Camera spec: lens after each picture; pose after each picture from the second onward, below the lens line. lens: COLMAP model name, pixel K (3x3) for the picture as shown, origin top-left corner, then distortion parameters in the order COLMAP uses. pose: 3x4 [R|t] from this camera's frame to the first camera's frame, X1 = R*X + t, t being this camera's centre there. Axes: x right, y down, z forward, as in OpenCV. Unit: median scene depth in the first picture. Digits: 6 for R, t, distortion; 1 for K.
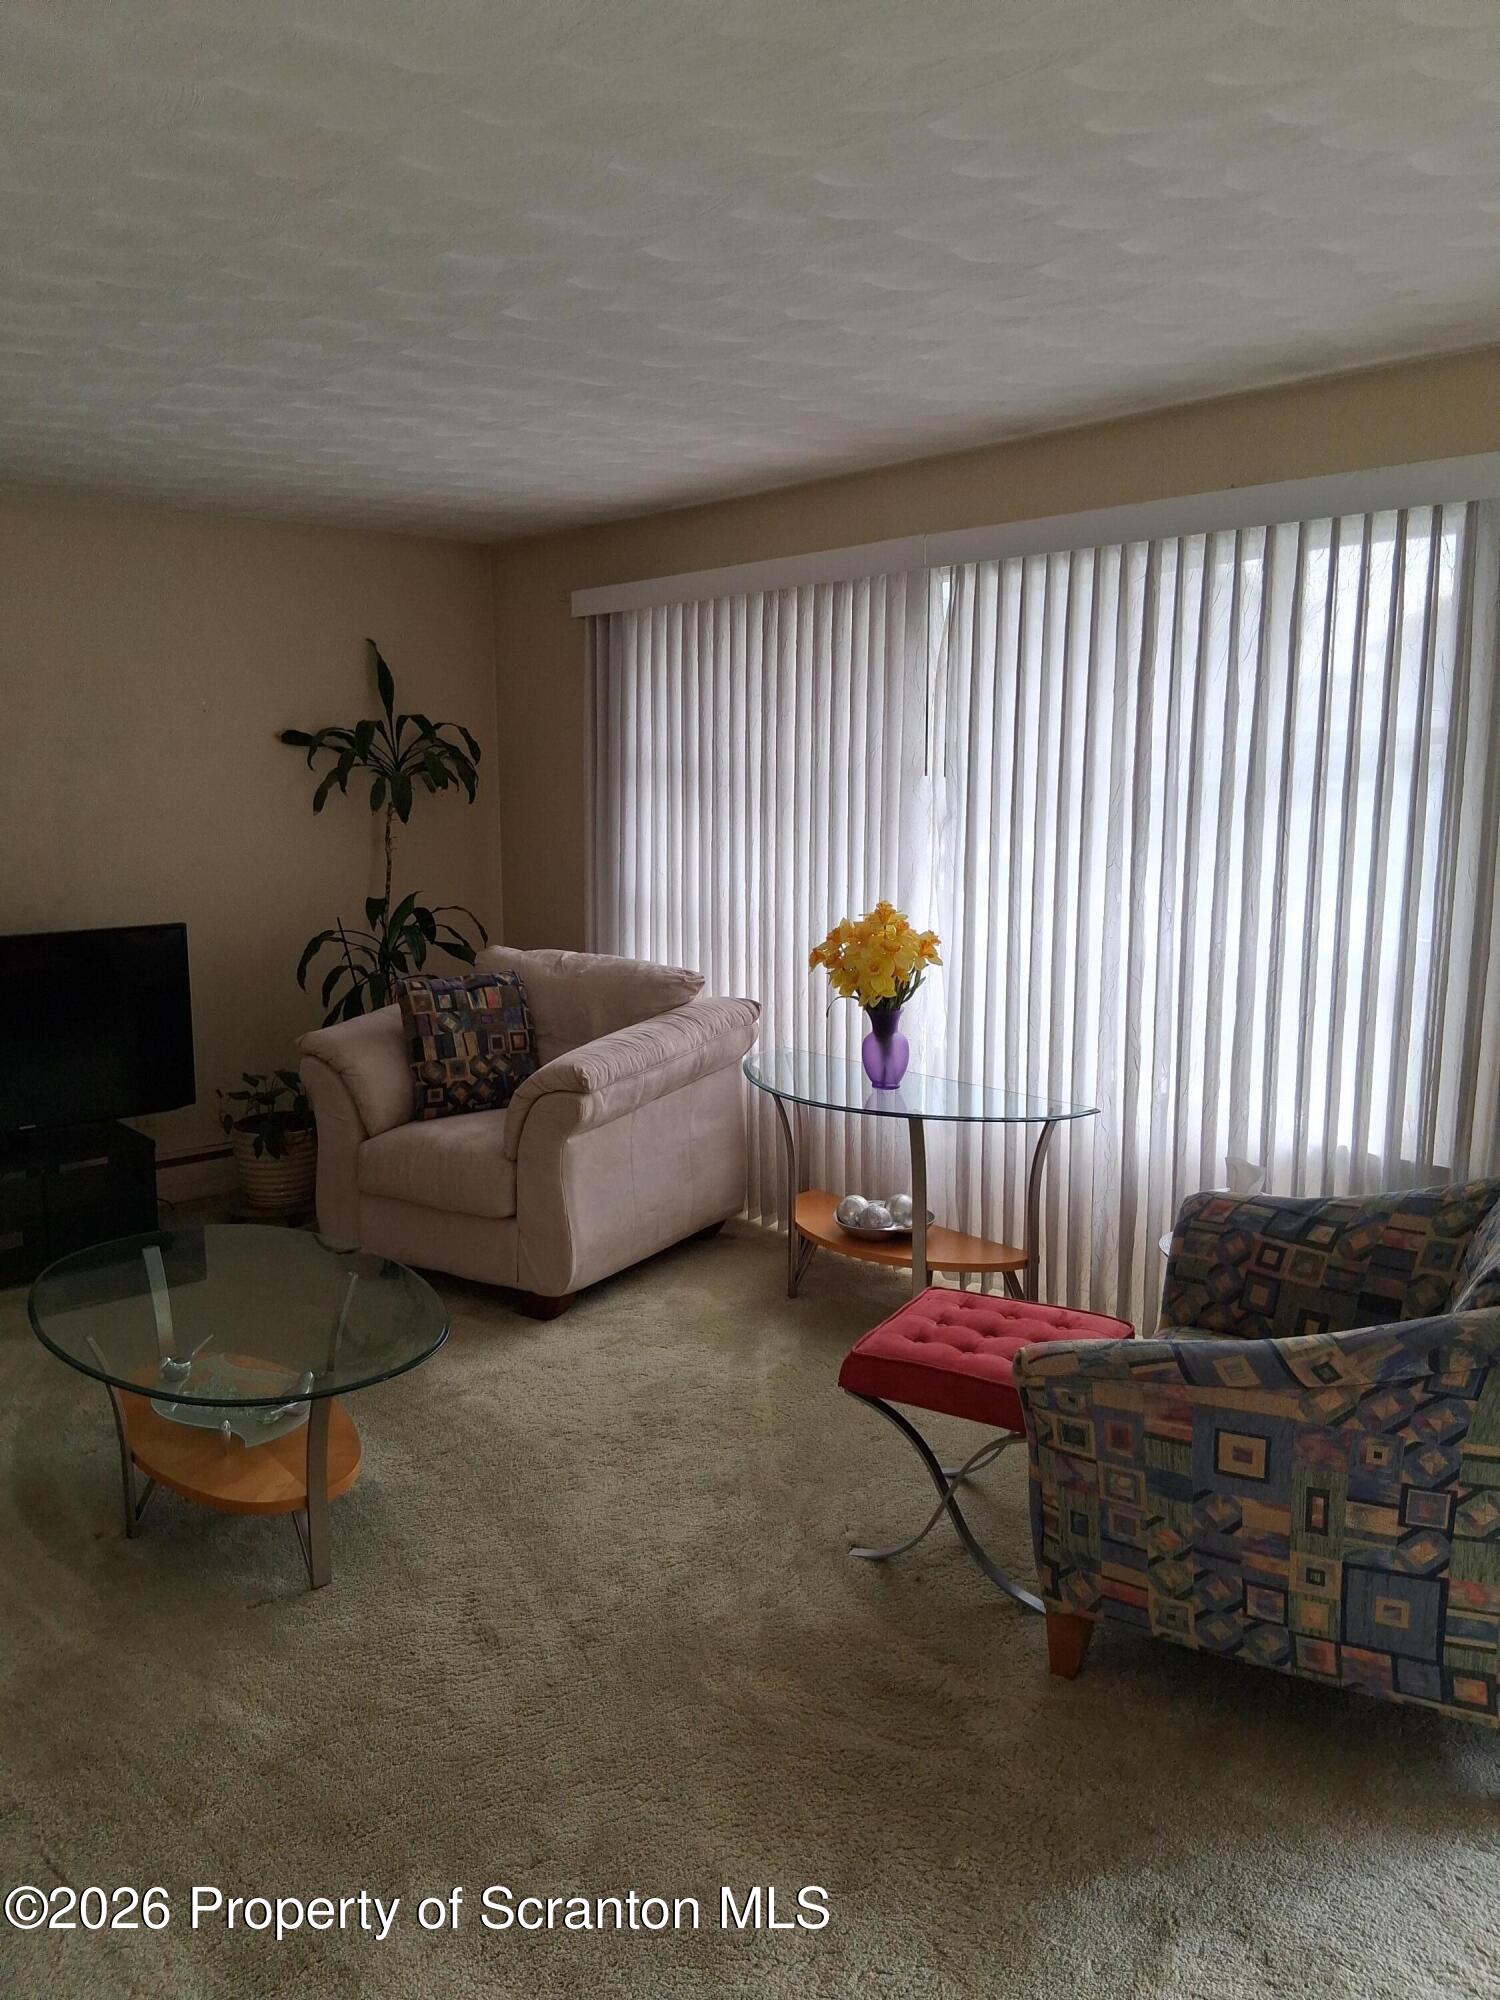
lens RADIAL K [[1503.3, 0, 751.6], [0, 1503.3, 997.4], [0, 0, 1]] dist [0.129310, -0.235386]
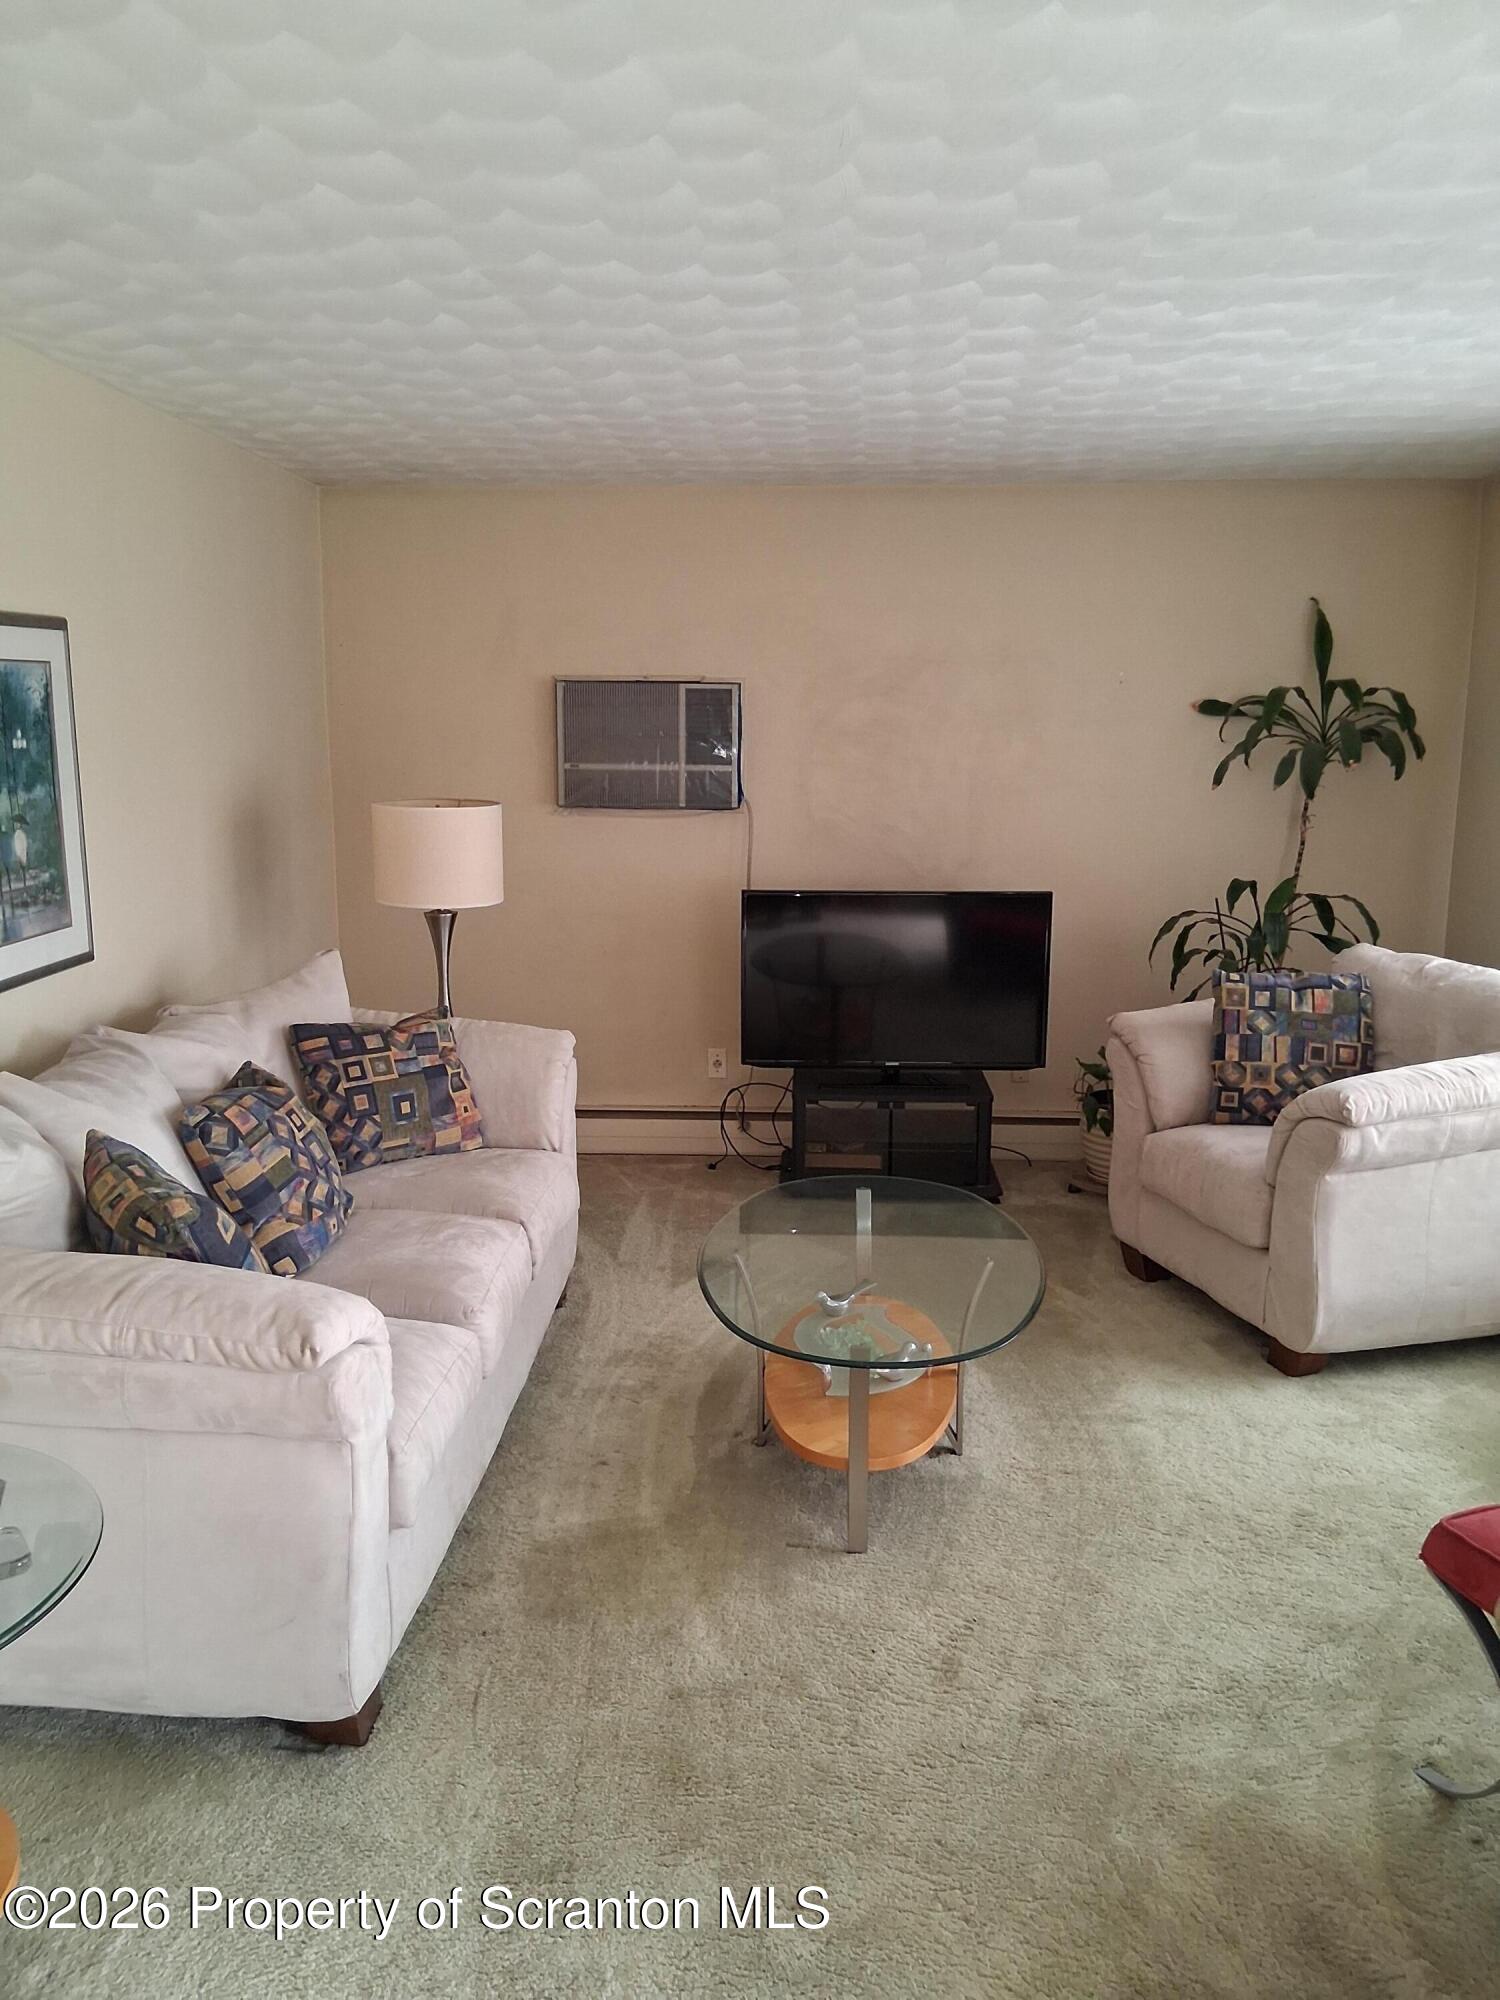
lens RADIAL K [[1503.3, 0, 751.6], [0, 1503.3, 997.4], [0, 0, 1]] dist [0.129310, -0.235386]
pose [[0.725834, 0.125257, -0.676370, 0.194855], [-0.111814, 0.991688, 0.063659, -0.022434], [0.678722, 0.029422, 0.733806, 0.131094]]
